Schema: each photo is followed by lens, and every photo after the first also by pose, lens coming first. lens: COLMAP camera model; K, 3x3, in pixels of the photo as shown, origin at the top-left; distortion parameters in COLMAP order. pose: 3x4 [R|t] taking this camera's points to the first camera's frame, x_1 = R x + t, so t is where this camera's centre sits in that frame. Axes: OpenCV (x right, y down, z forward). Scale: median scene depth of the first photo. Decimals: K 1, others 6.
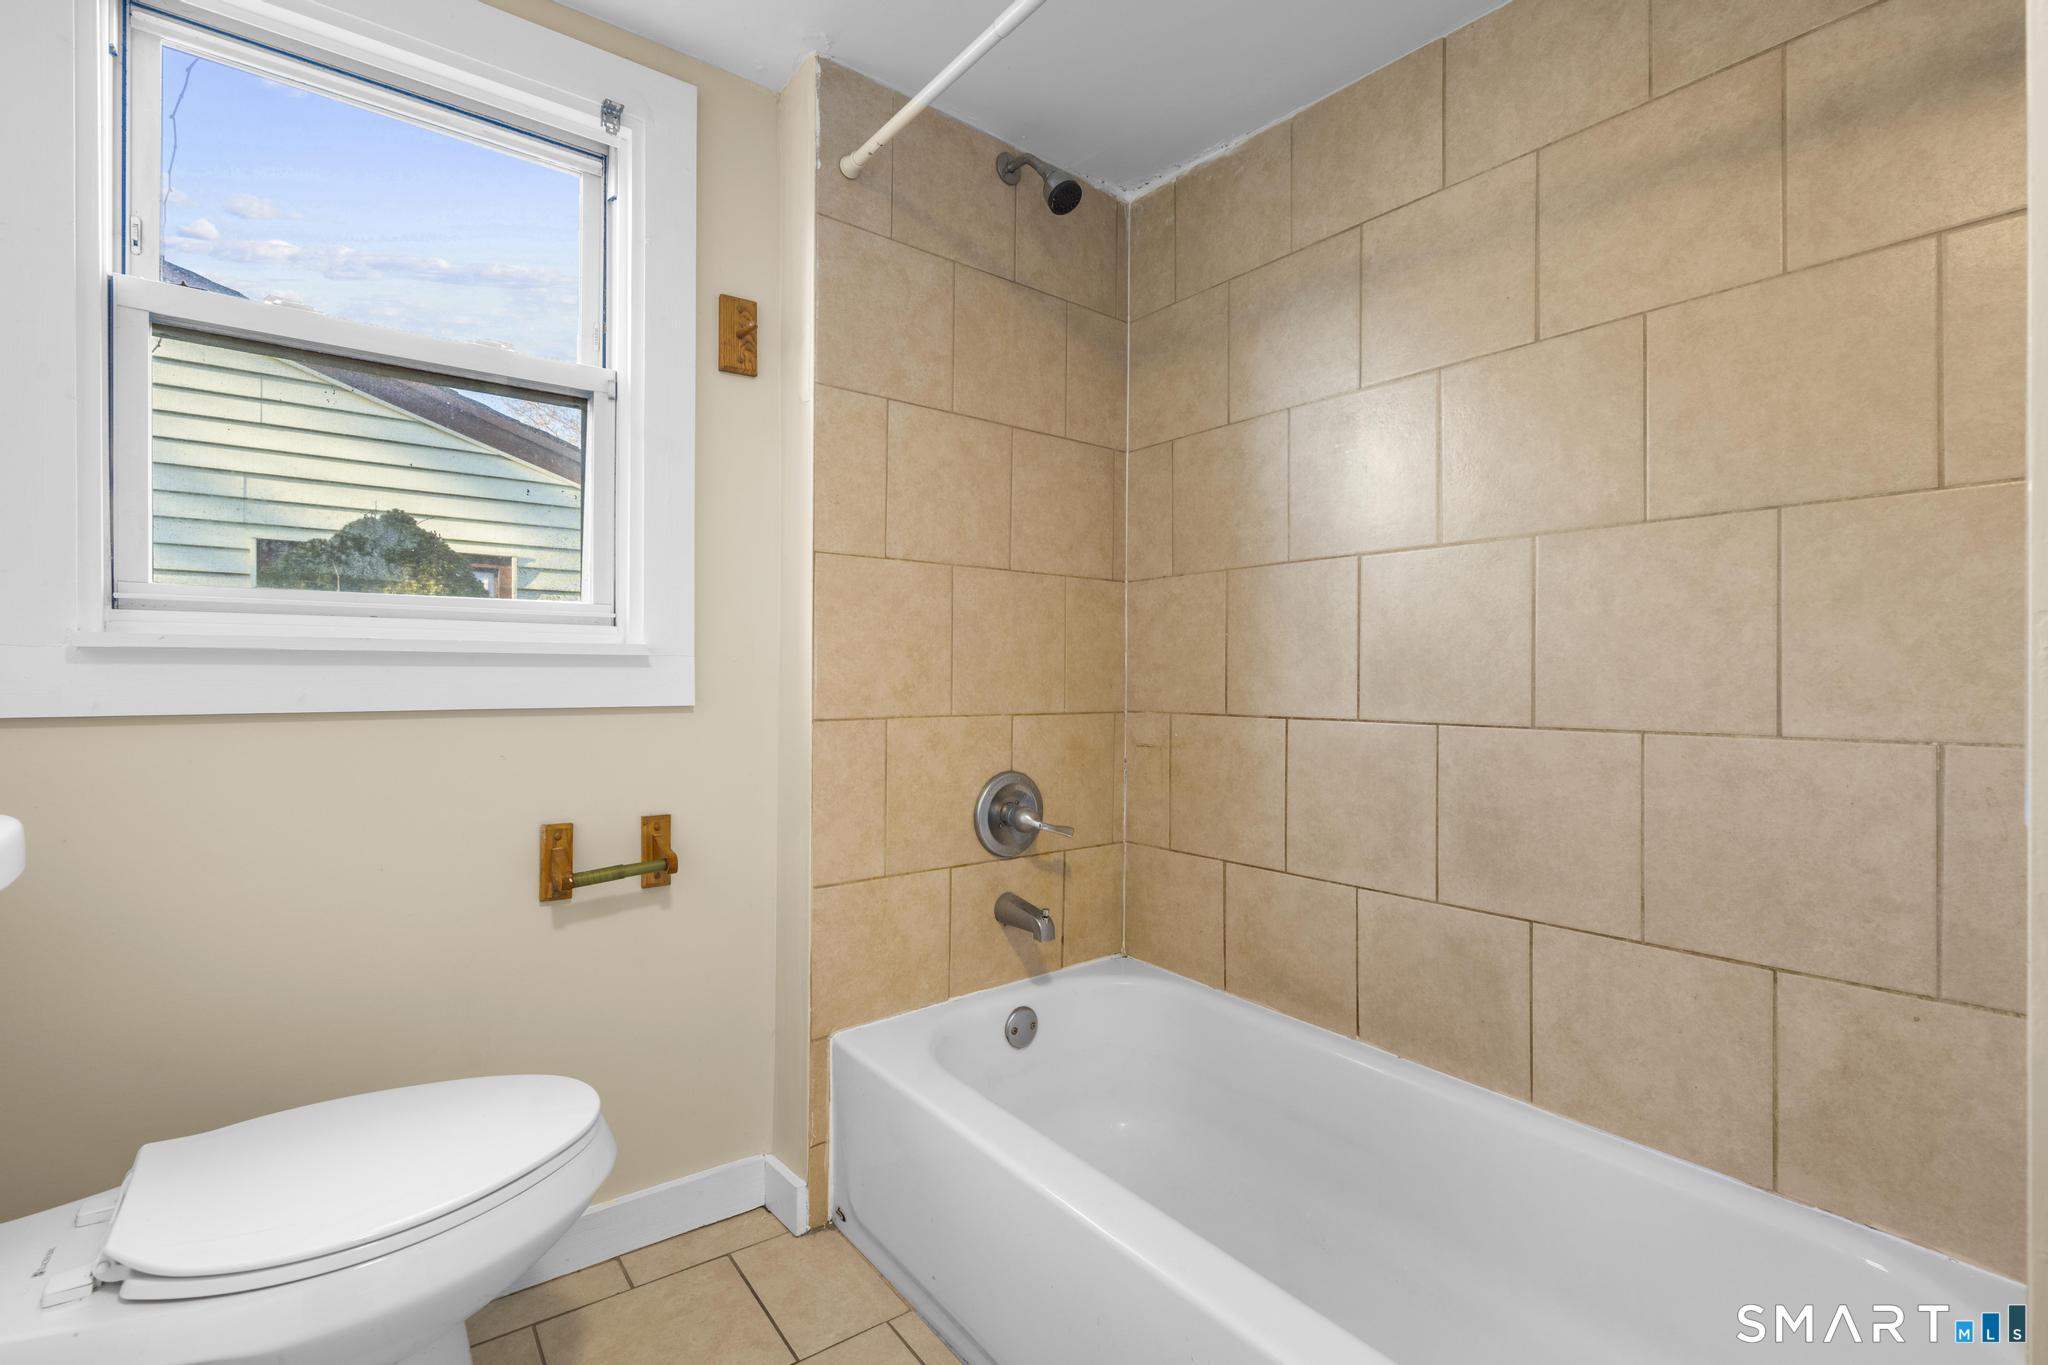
lens RADIAL K [[922.0, 0, 1020.3], [0, 922.0, 677.6], [0, 0, 1]] dist [-0.007568, 0.003858]
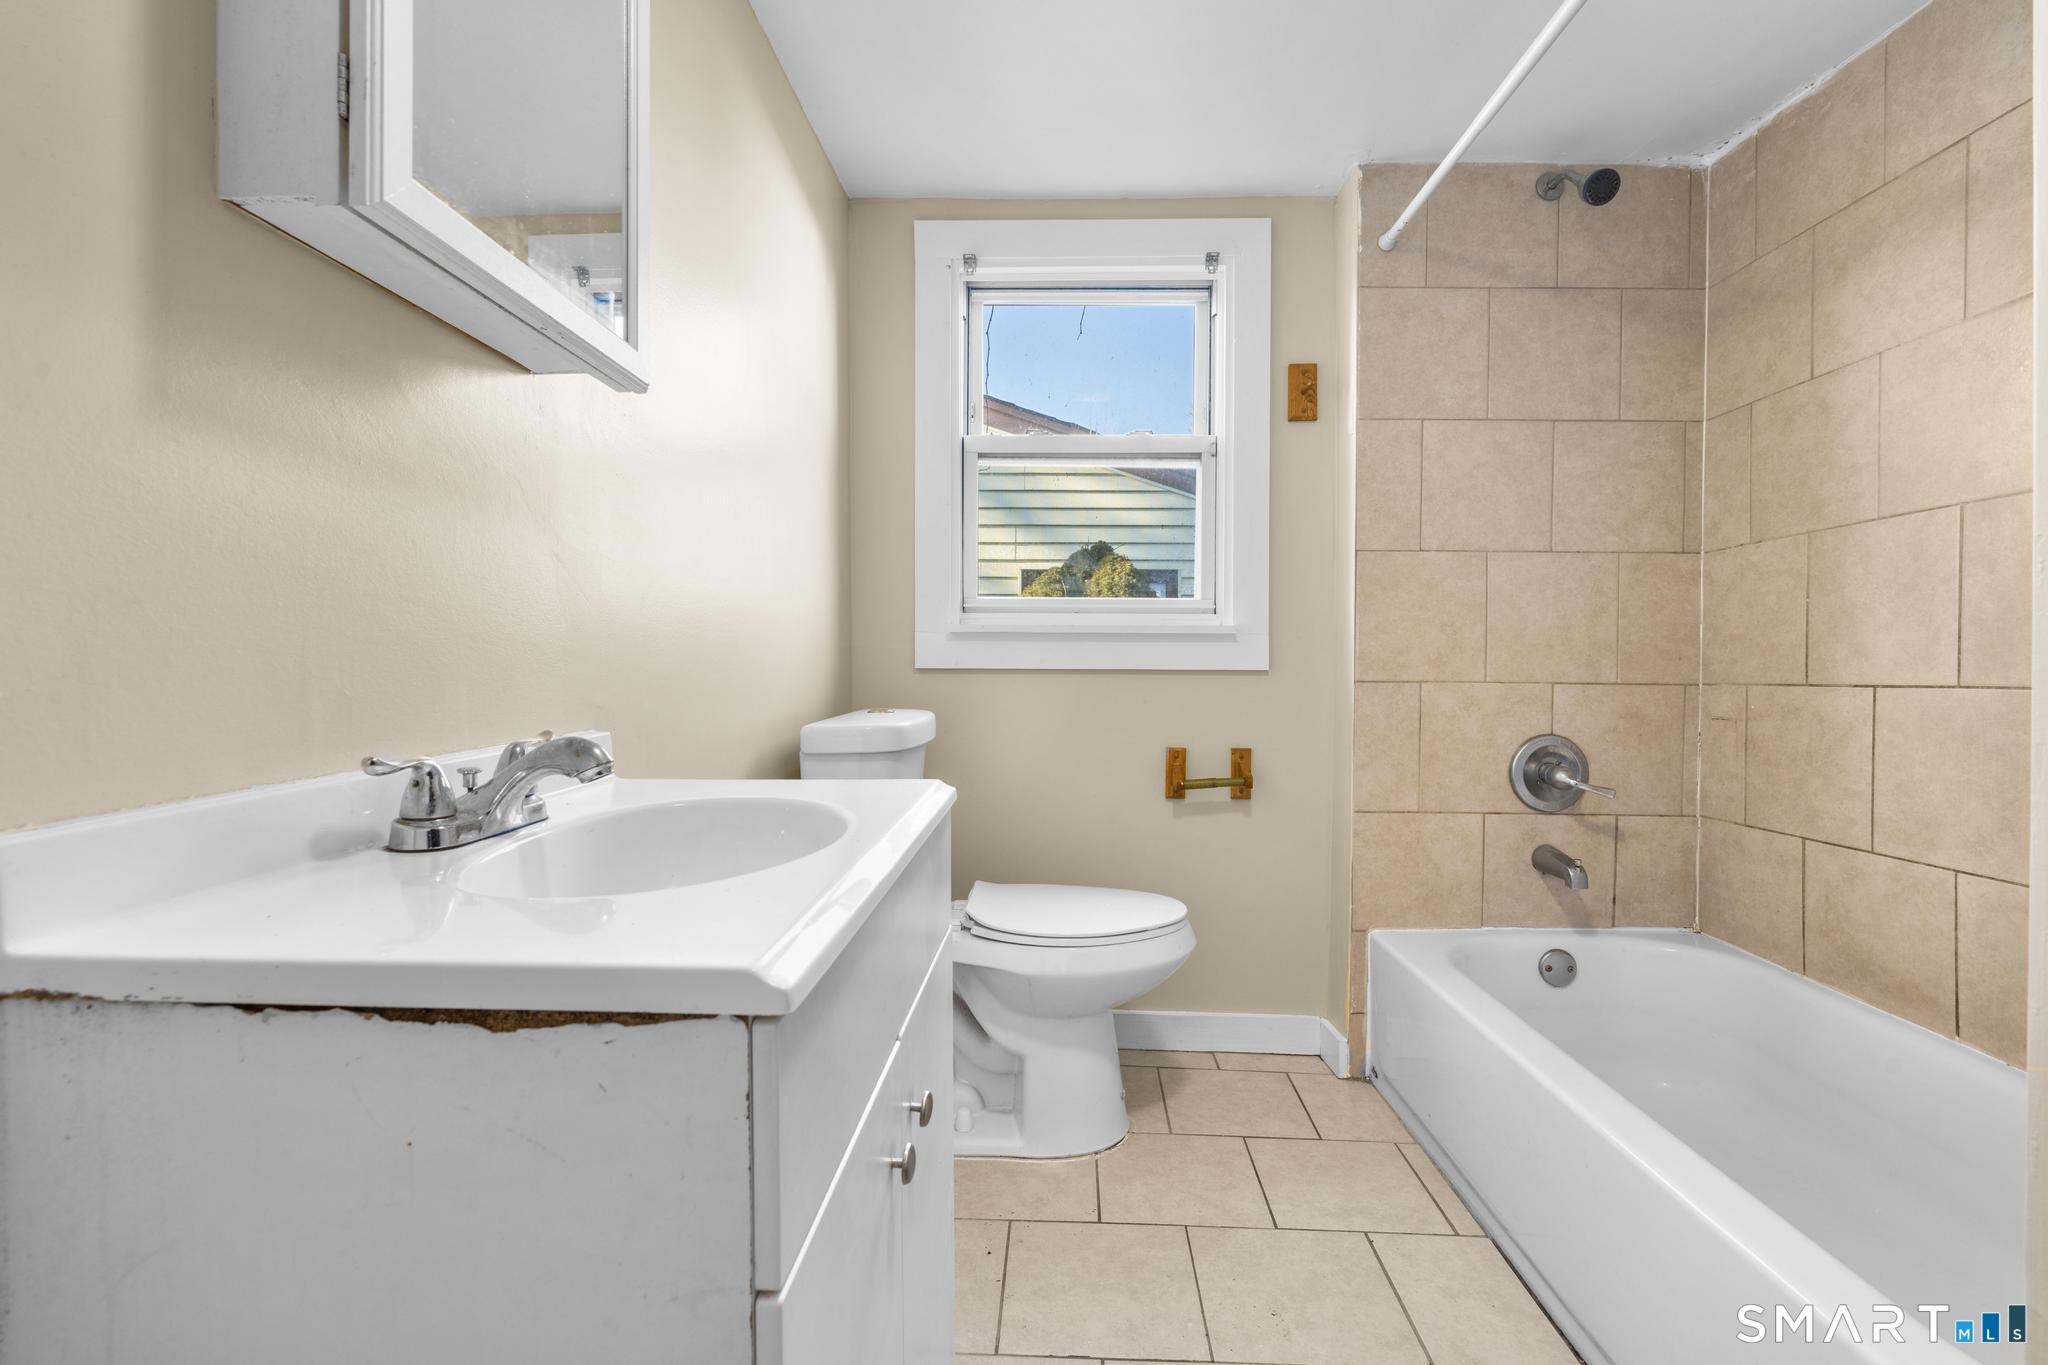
lens RADIAL K [[922.0, 0, 1020.3], [0, 922.0, 677.6], [0, 0, 1]] dist [-0.007568, 0.003858]
pose [[0.769221, 0.004784, -0.638965, 0.229105], [-0.004903, 0.999987, 0.001585, 0.039520], [0.638964, 0.001914, 0.769234, -0.278025]]
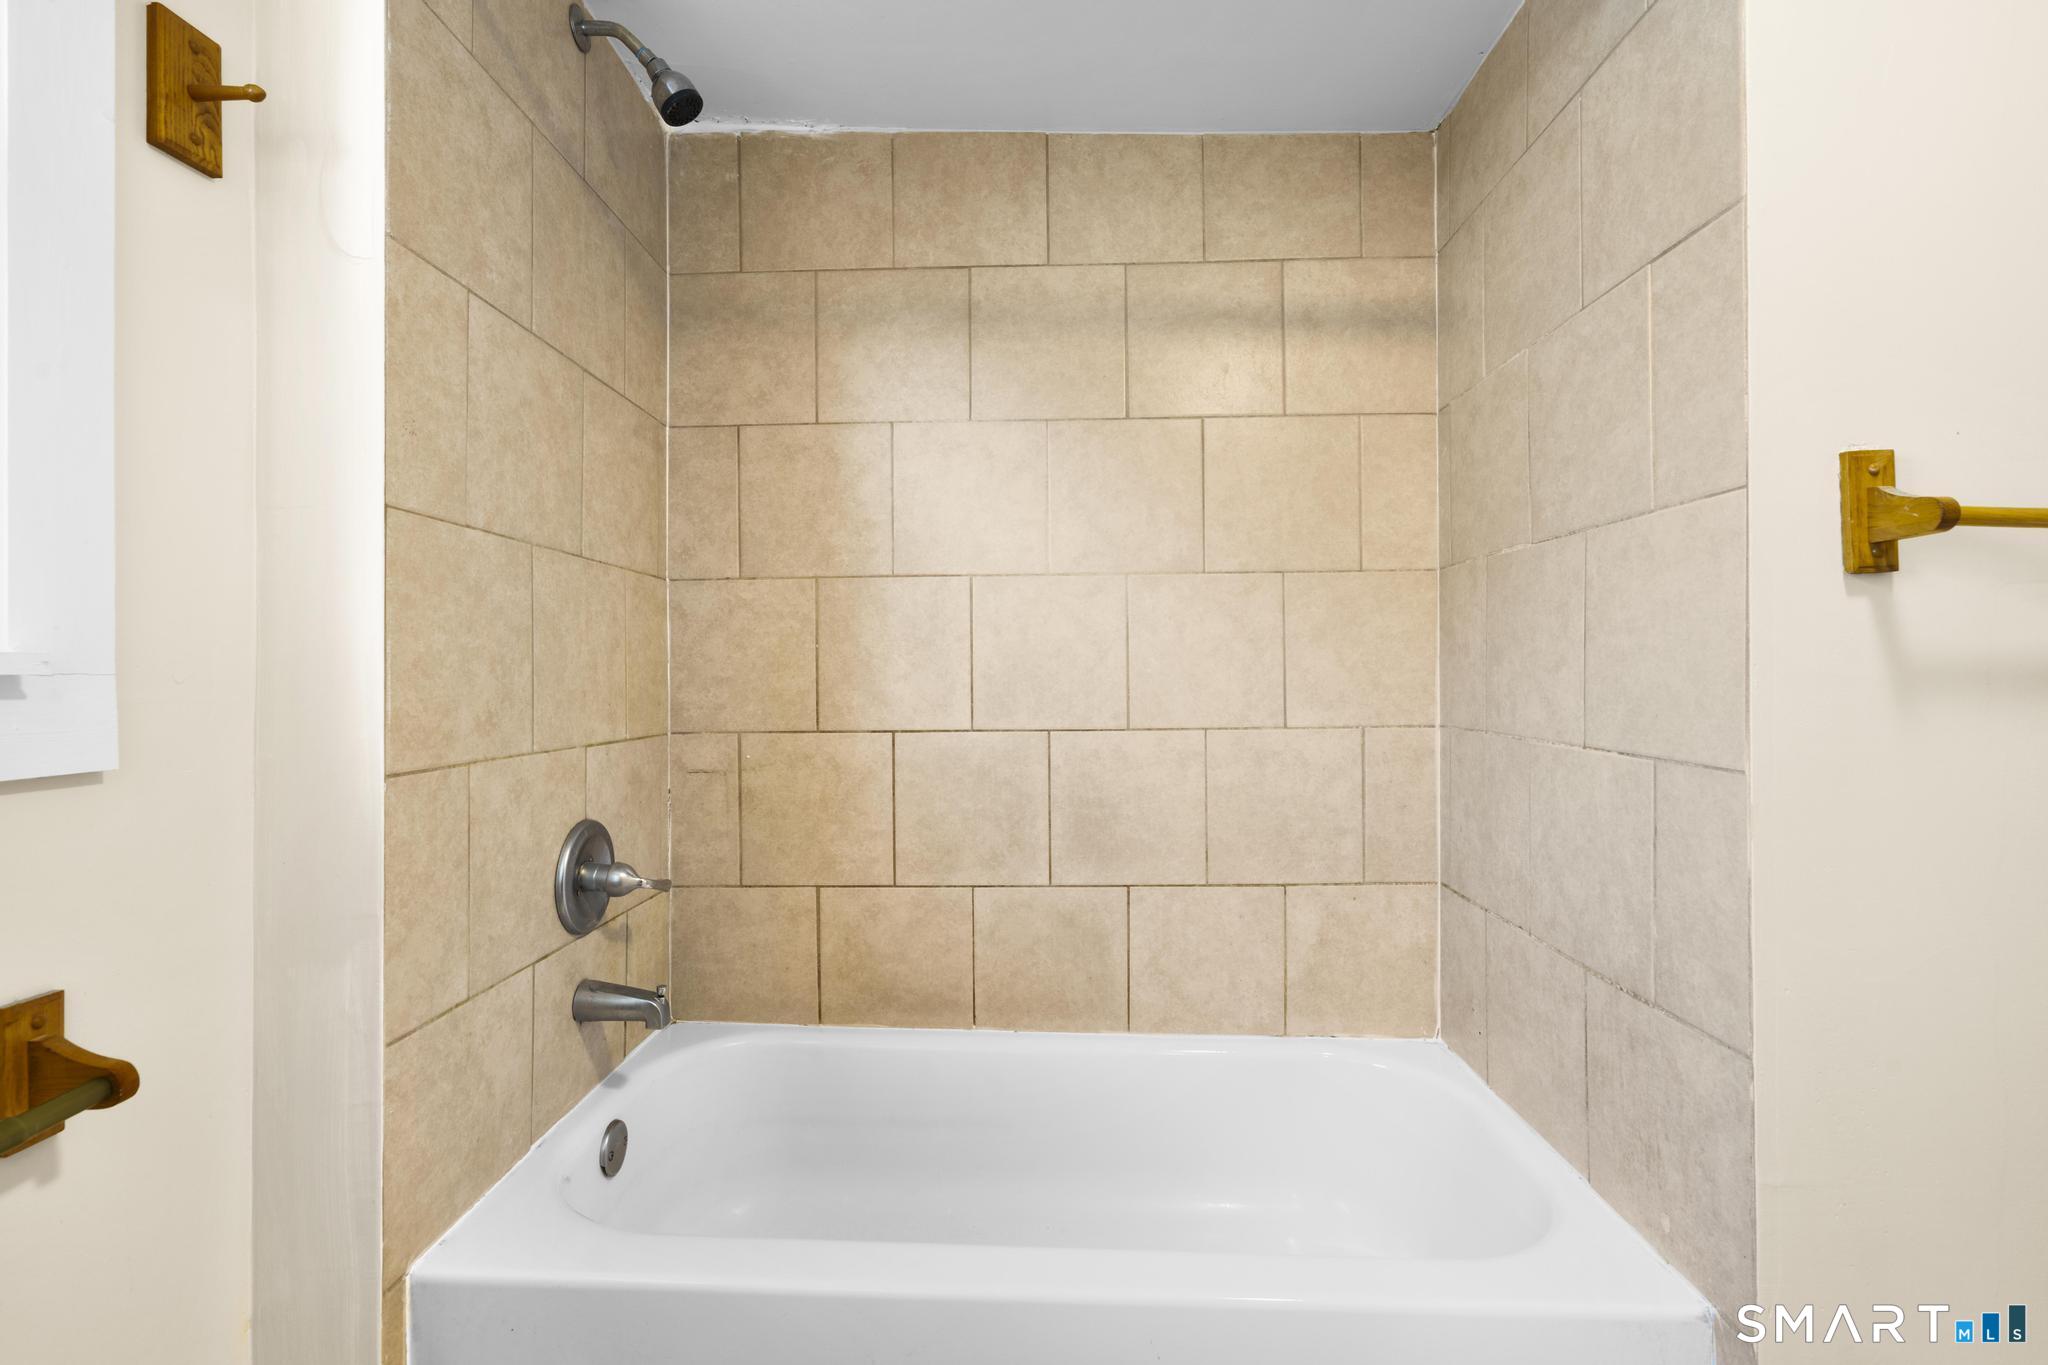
lens RADIAL K [[922.0, 0, 1020.3], [0, 922.0, 677.6], [0, 0, 1]] dist [-0.007568, 0.003858]
pose [[0.640657, -0.008807, 0.767776, -0.410332], [0.009398, 0.999949, 0.003628, -0.017971], [-0.767769, 0.004891, 0.640708, 0.264533]]
